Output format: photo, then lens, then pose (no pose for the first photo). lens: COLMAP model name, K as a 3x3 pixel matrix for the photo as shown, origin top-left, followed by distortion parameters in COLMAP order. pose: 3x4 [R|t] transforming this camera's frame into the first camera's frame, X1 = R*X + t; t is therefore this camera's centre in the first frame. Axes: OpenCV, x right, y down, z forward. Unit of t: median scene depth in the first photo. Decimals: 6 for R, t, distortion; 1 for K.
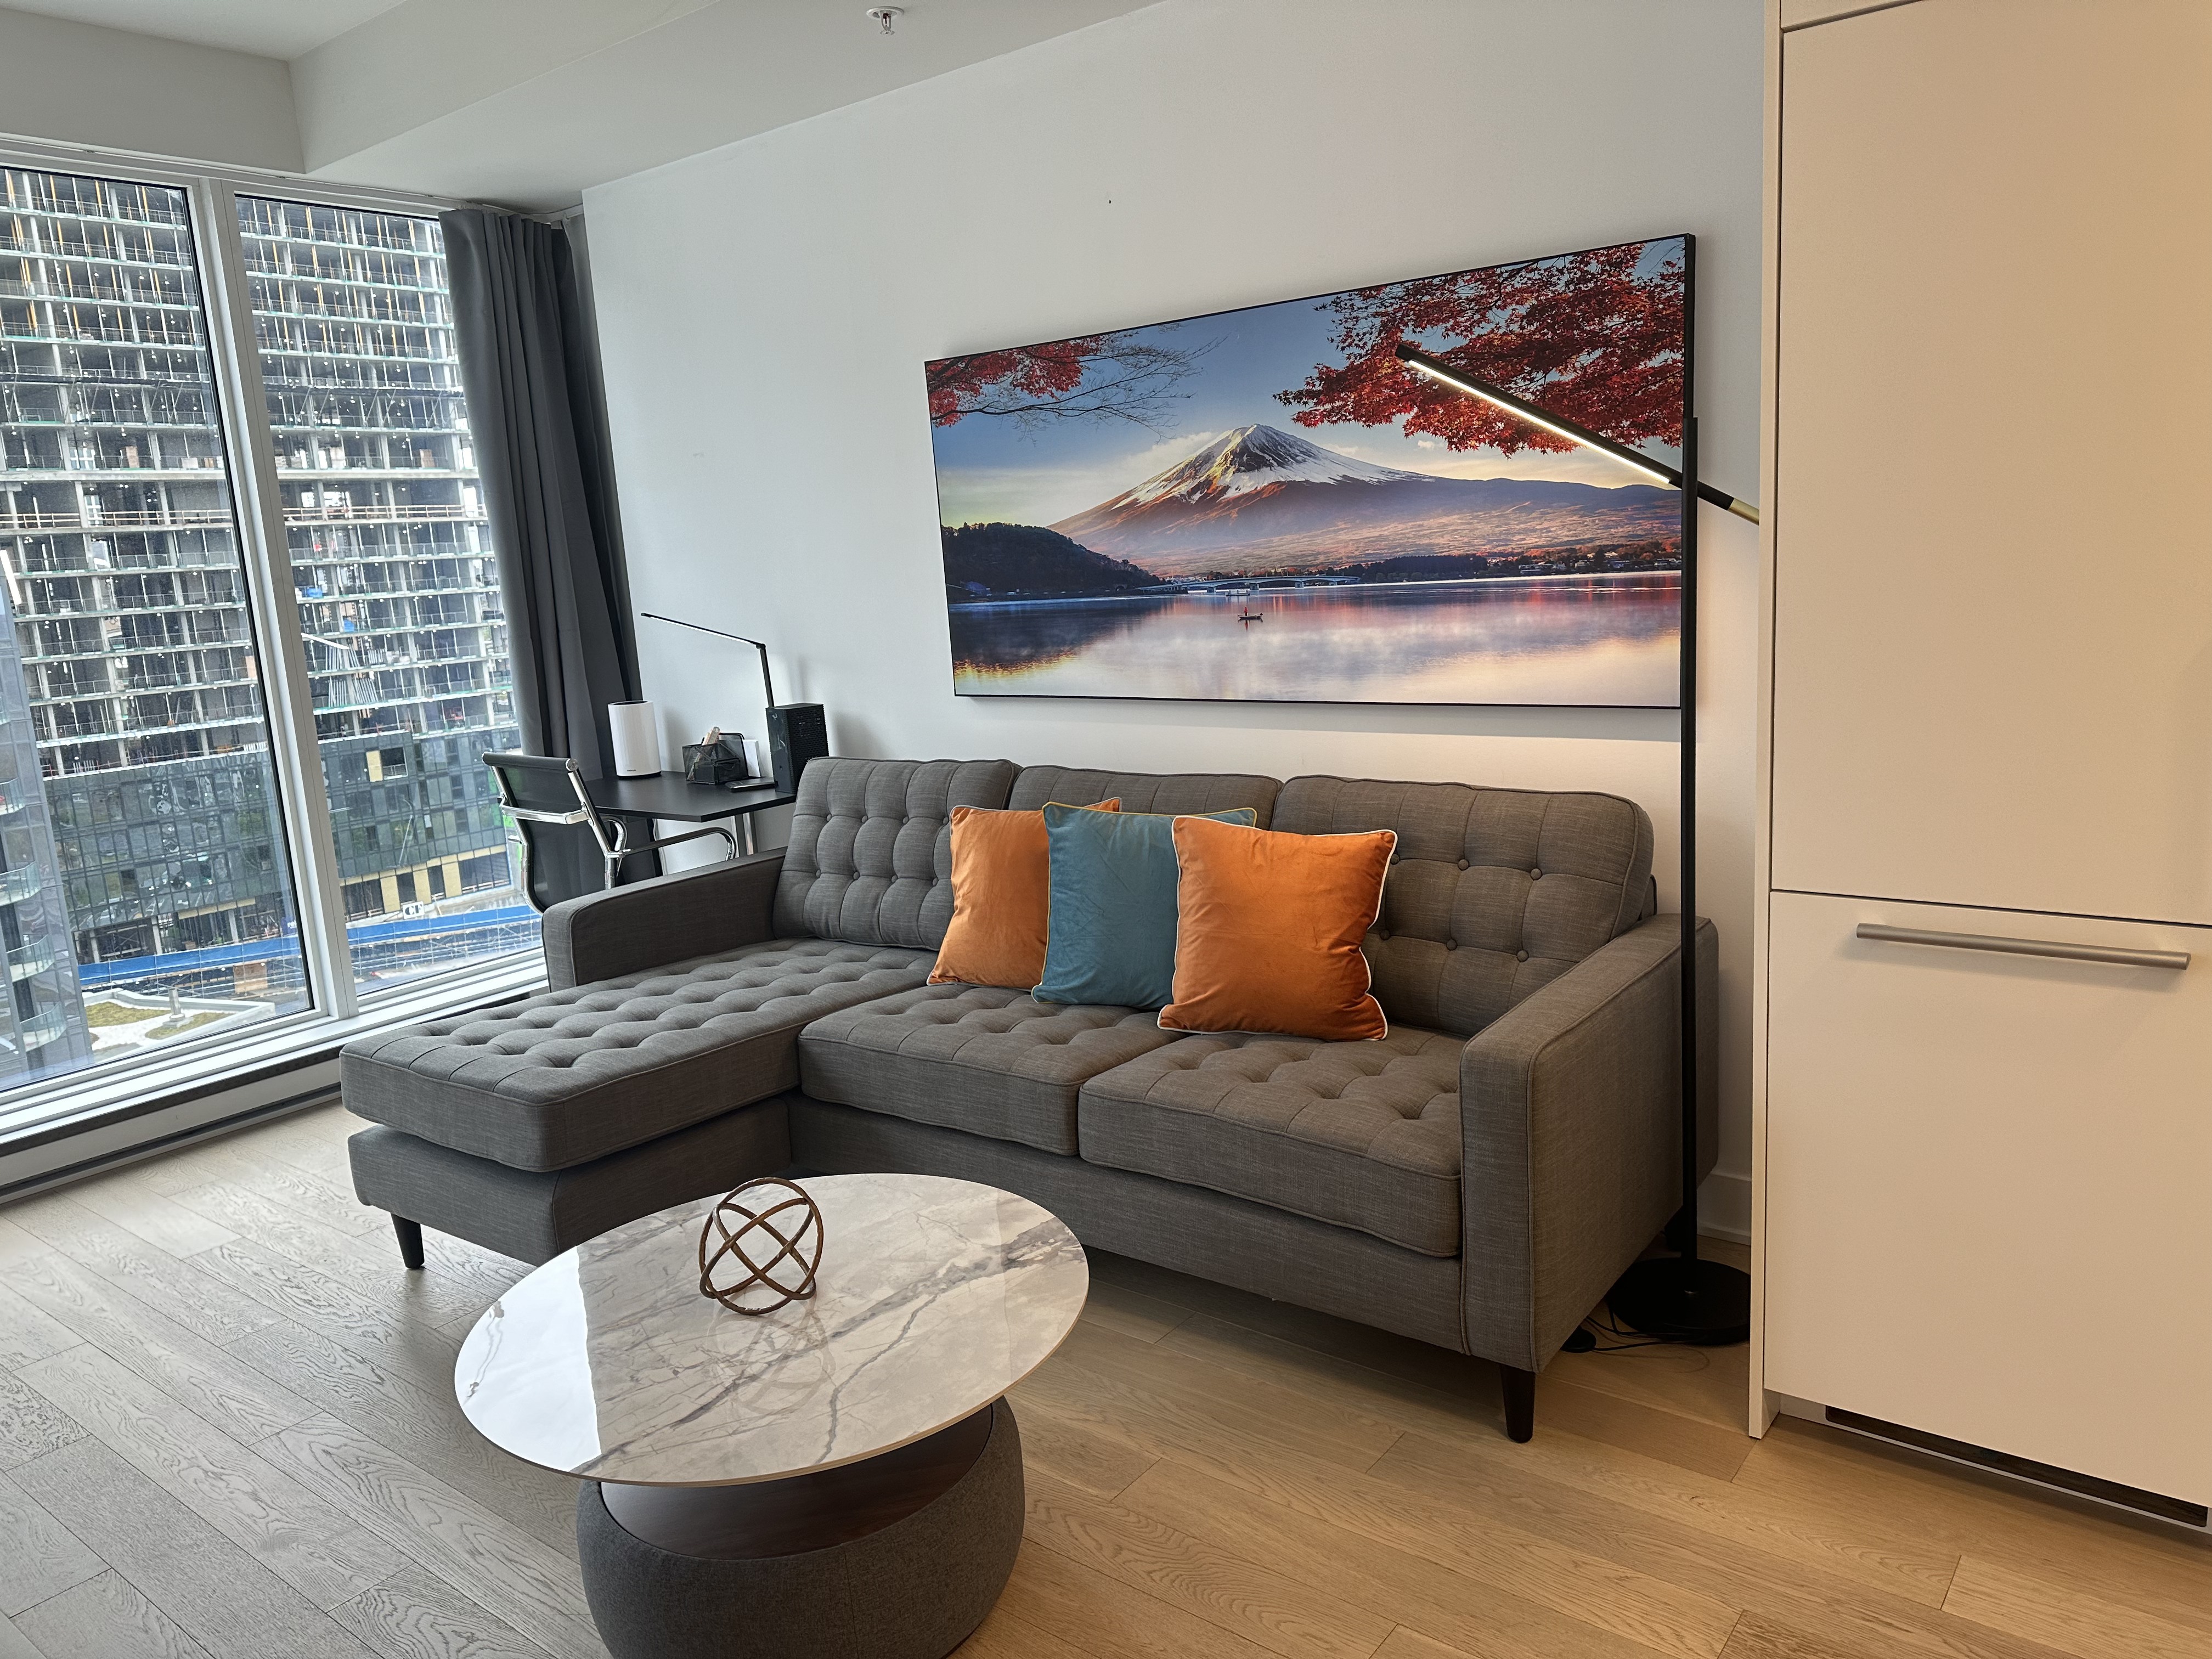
lens RADIAL K [[1544.9, 0, 1115.0], [0, 1544.9, 859.4], [0, 0, 1]] dist [0.074699, -0.093521]
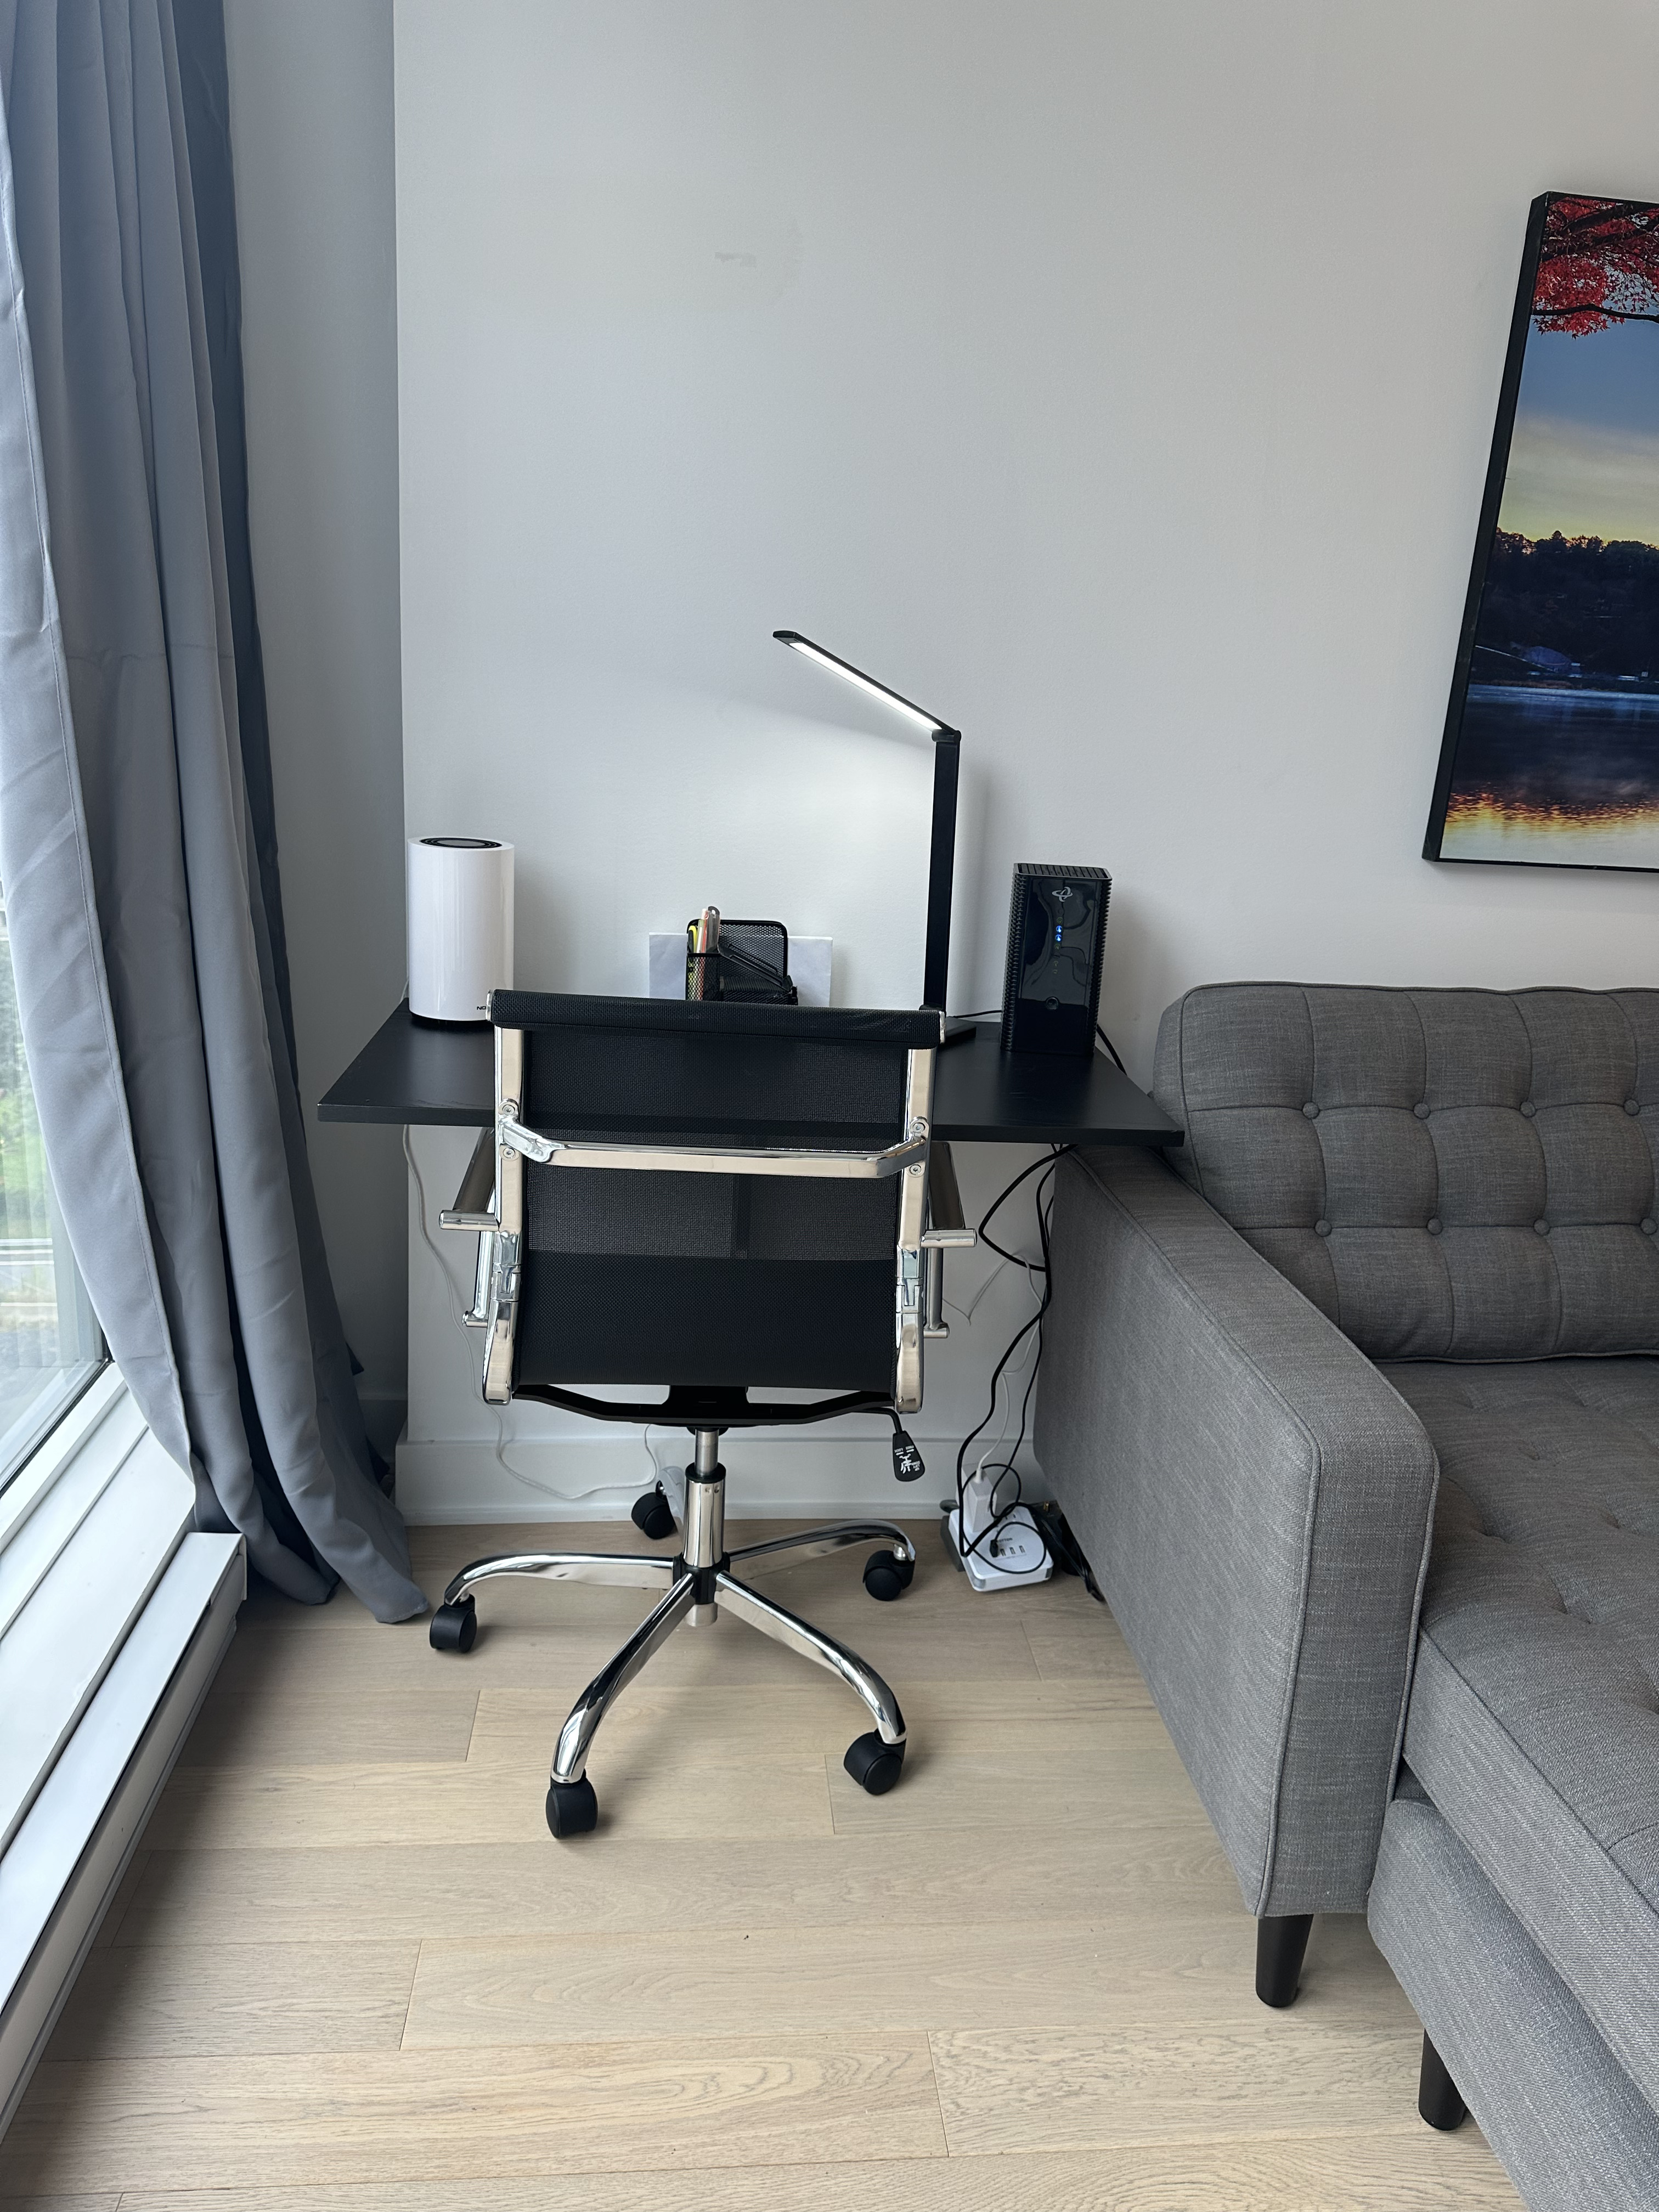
lens RADIAL K [[1544.9, 0, 834.5], [0, 1544.9, 1080.8], [0, 0, 1]] dist [0.074699, -0.093521]
pose [[0.722877, -0.079038, 0.686441, -0.773957], [0.033048, 0.996254, 0.079908, -0.100257], [-0.690186, -0.035078, 0.722782, 0.935575]]
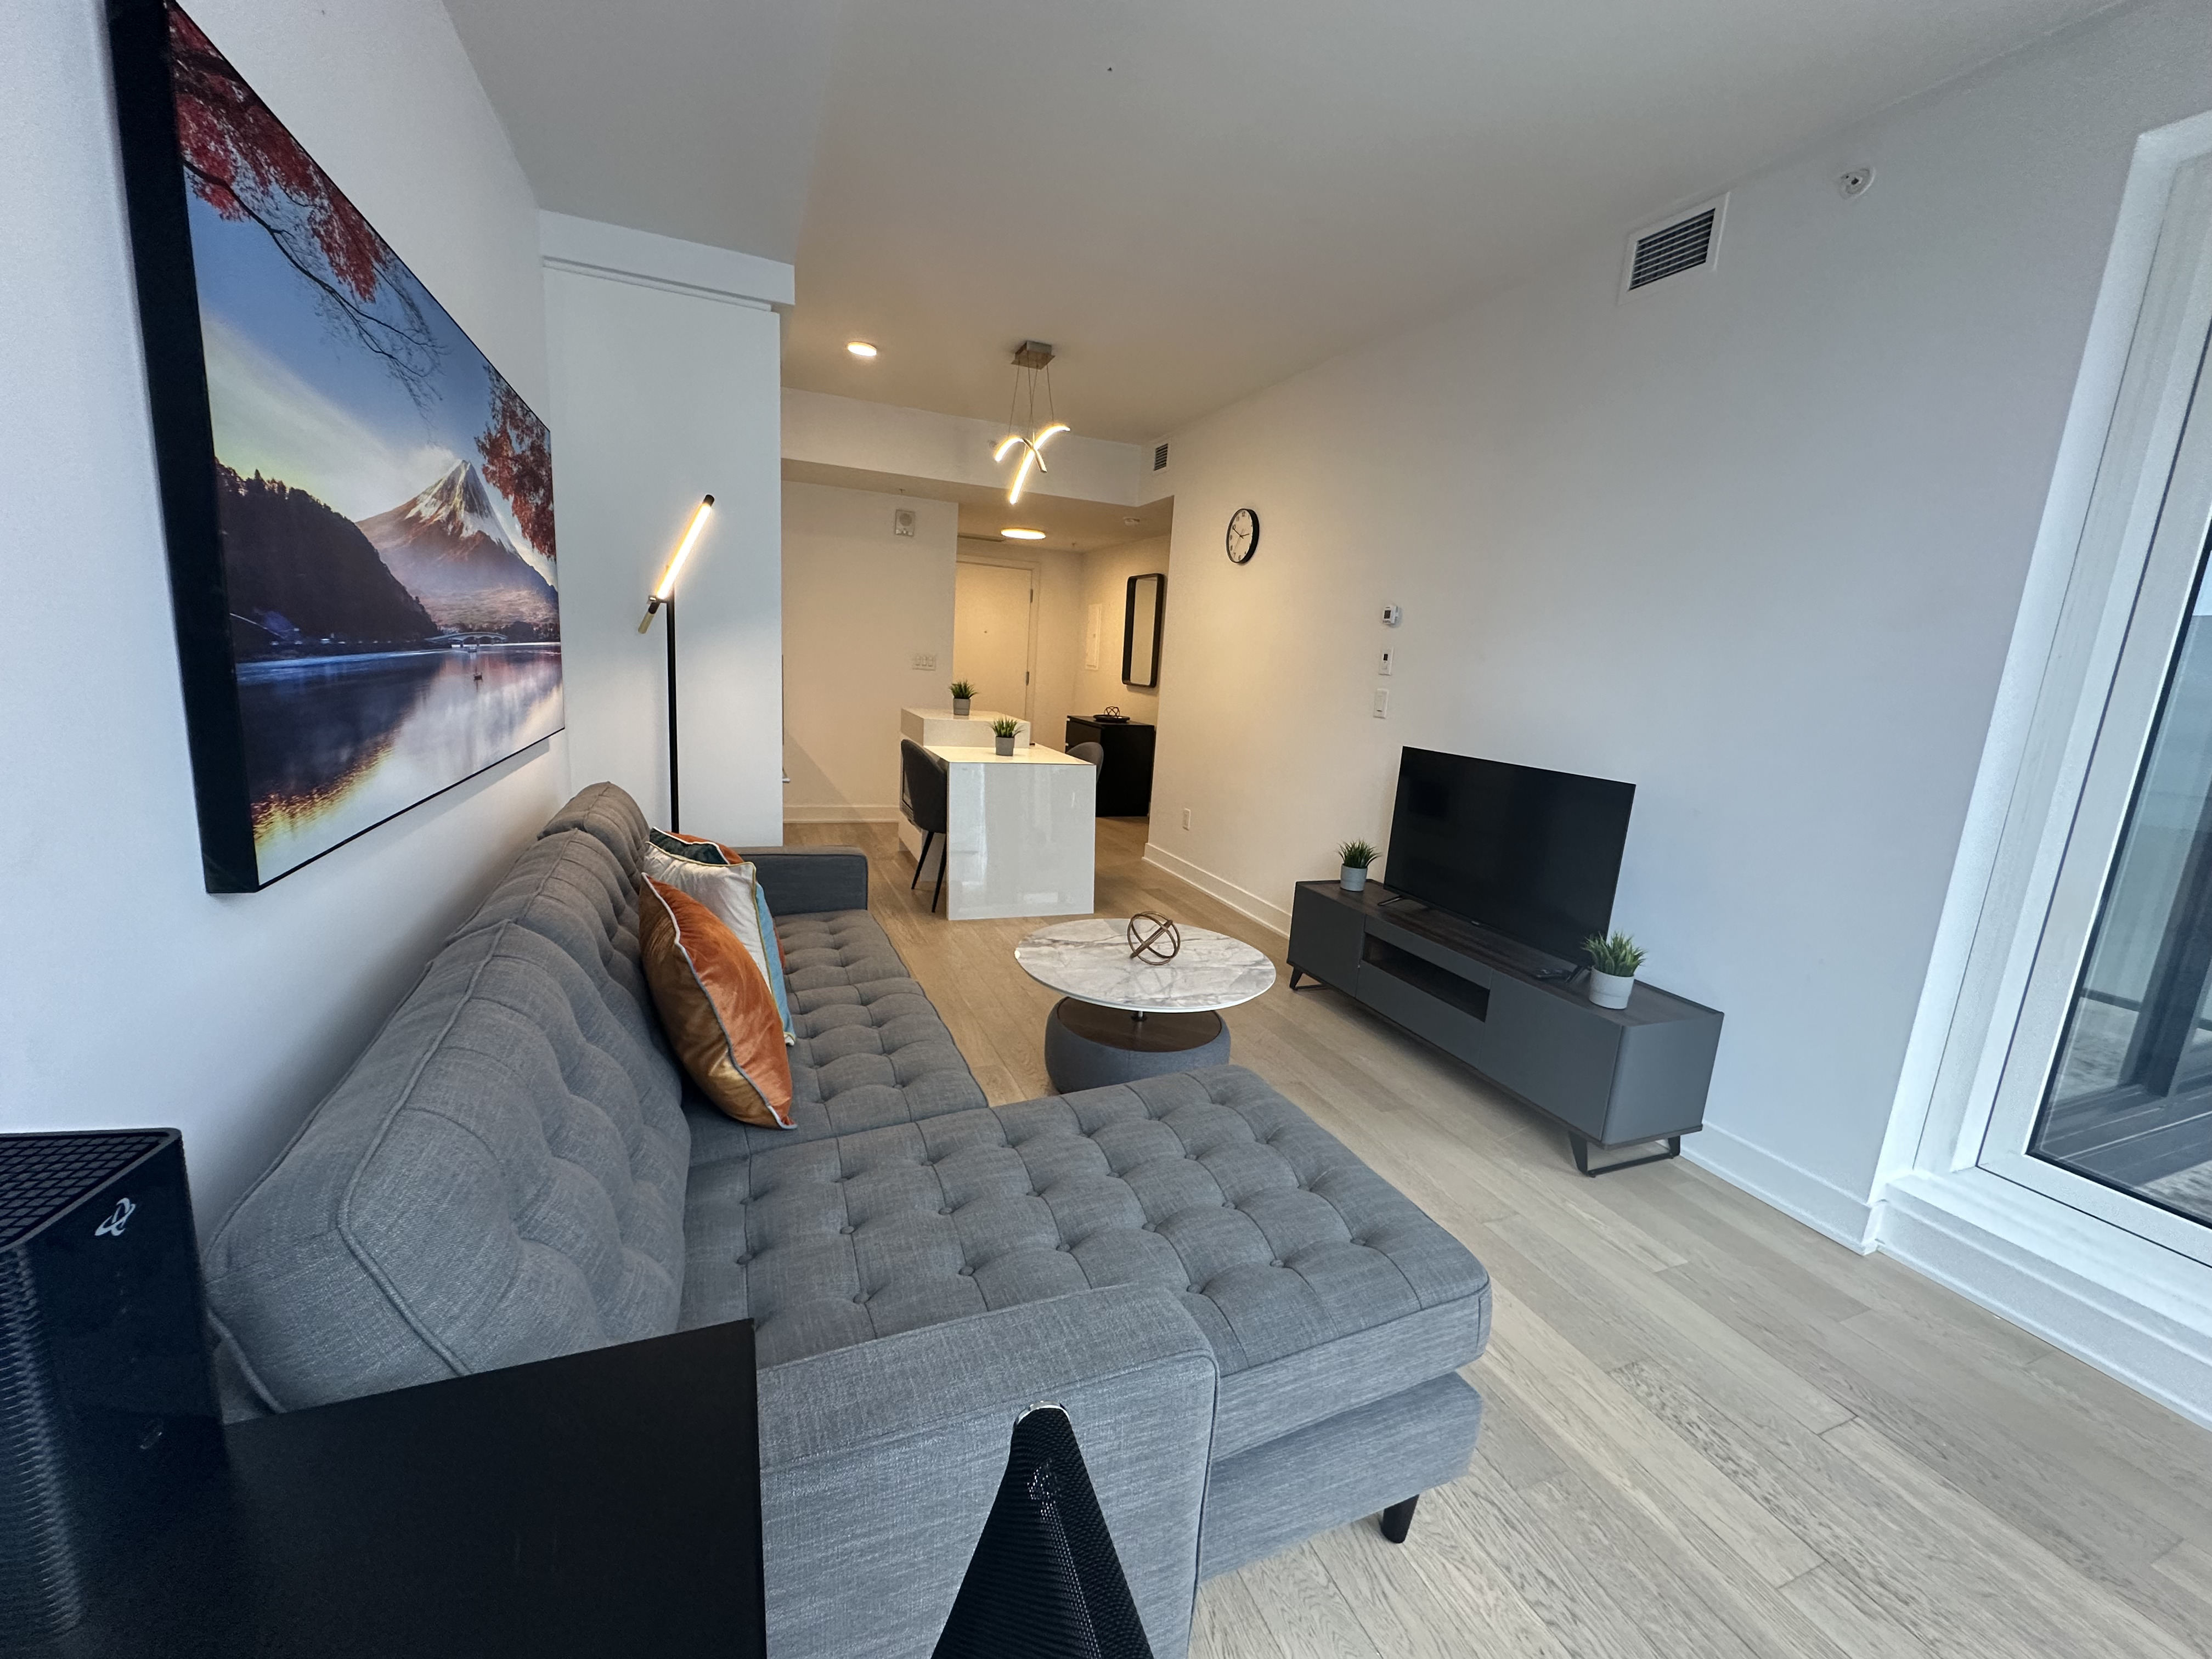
lens RADIAL K [[882.9, 0, 1105.9], [0, 882.9, 833.9], [0, 0, 1]] dist [0.000821, -0.000708]
pose [[-0.875641, -0.095233, 0.473481, -0.504896], [0.076658, 0.940532, 0.330942, -0.222780], [-0.476840, 0.326083, -0.816268, 1.339293]]
